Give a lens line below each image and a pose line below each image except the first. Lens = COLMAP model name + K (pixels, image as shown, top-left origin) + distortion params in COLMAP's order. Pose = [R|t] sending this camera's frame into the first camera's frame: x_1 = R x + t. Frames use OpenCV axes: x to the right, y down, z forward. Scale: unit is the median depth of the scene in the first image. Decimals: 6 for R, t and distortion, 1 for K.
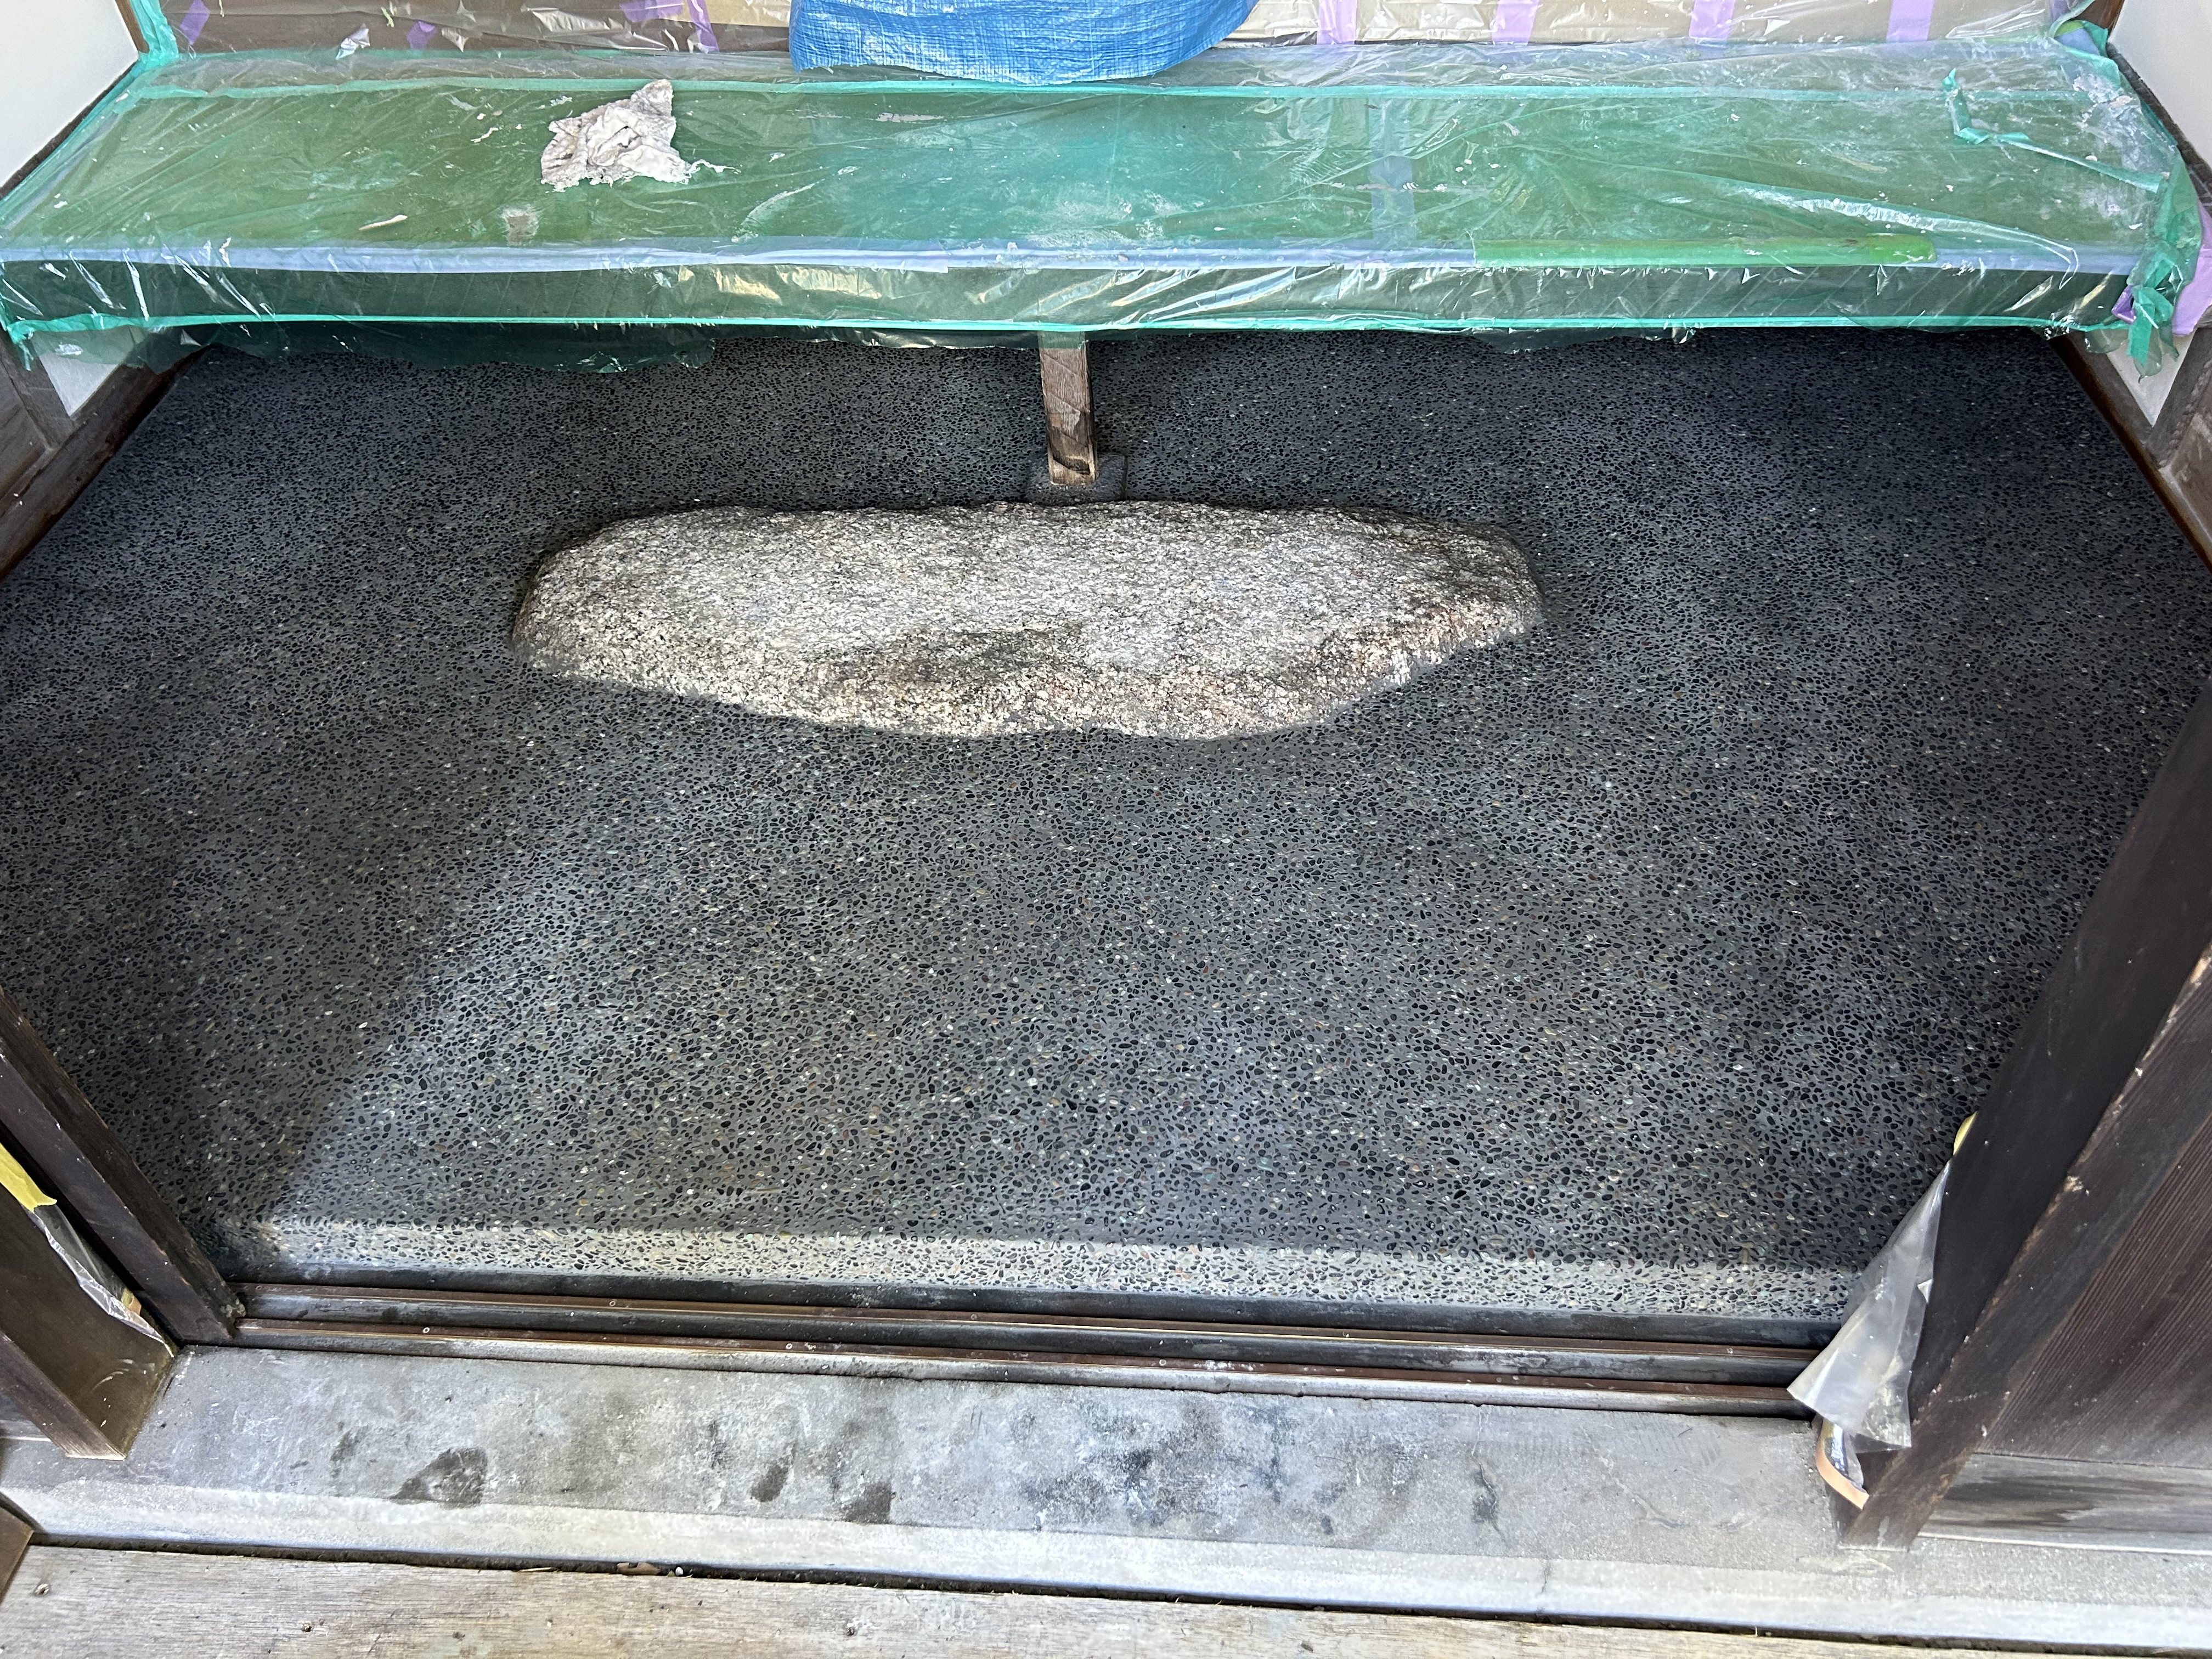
lens RADIAL K [[1725.3, 0, 1106.0], [0, 1725.3, 829.5], [0, 0, 1]] dist [0.169849, -0.523083]
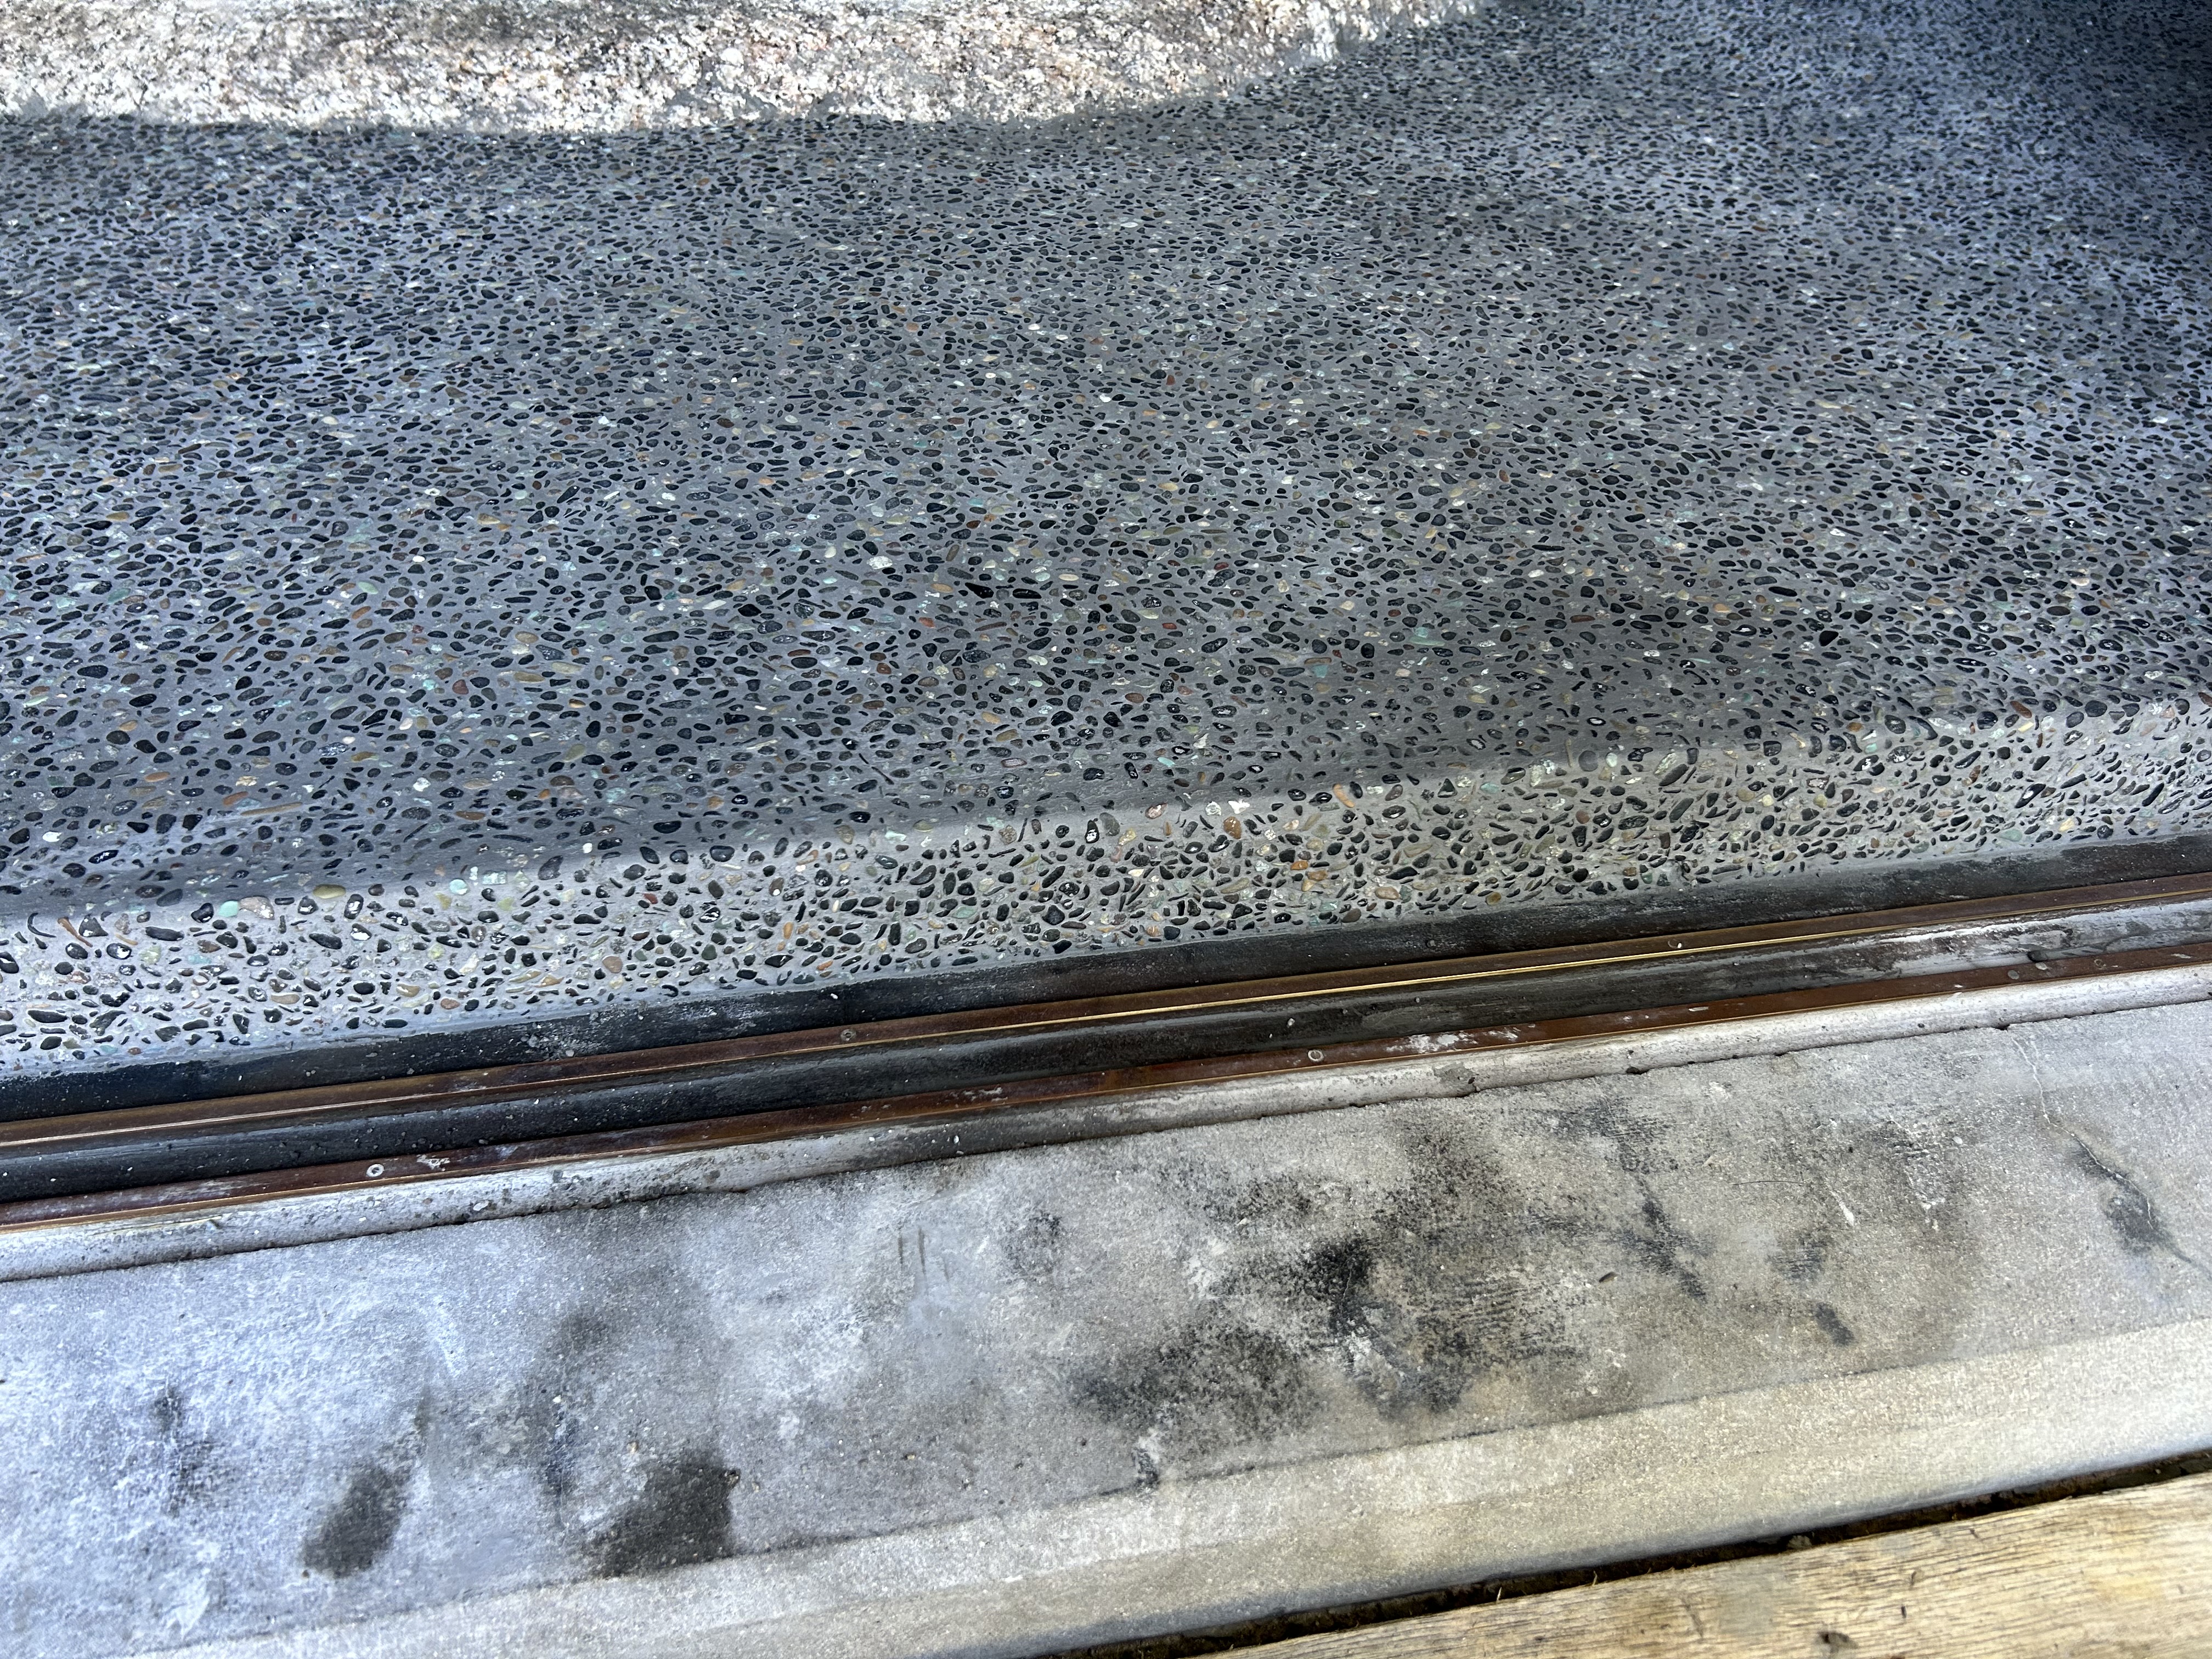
lens RADIAL K [[1732.2, 0, 1106.0], [0, 1732.2, 829.5], [0, 0, 1]] dist [0.044564, -0.067473]
pose [[0.961756, -0.111717, 0.250088, -0.111567], [0.121589, 0.992282, -0.024327, 0.243382], [-0.245440, 0.053805, 0.967917, 0.573356]]
